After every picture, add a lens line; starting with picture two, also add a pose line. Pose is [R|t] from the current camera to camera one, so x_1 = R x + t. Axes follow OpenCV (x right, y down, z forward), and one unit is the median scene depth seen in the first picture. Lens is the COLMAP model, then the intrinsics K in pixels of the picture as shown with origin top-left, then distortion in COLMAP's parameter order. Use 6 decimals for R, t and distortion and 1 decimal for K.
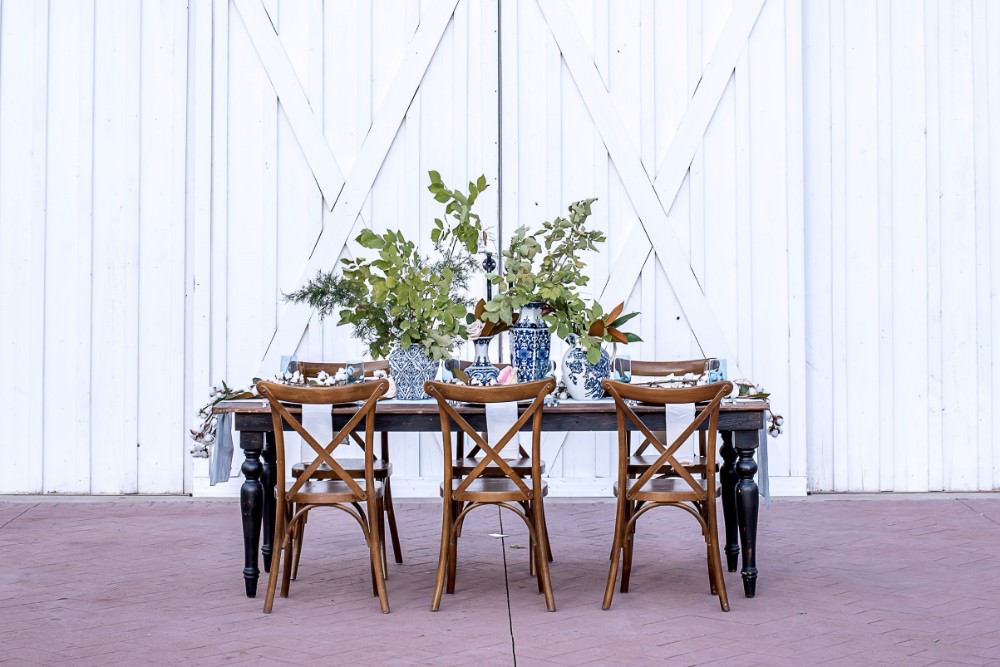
lens RADIAL K [[2164.0, 0, 500.0], [0, 2164.0, 333.5], [0, 0, 1]] dist [-0.076031, -0.324886]
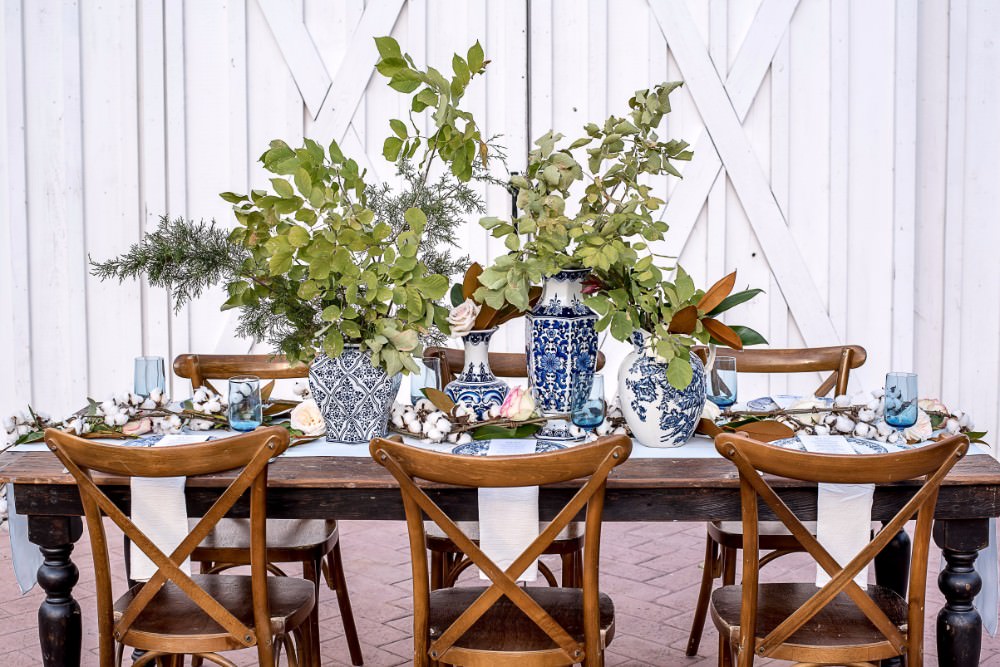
lens RADIAL K [[1471.4, 0, 495.0], [0, 1471.4, 350.0], [0, 0, 1]] dist [-0.106437, 0.059488]
pose [[0.999207, 0.001773, -0.039784, 0.011873], [0.001739, 0.996113, 0.088069, -0.027045], [0.039785, -0.088068, 0.995320, 0.620130]]
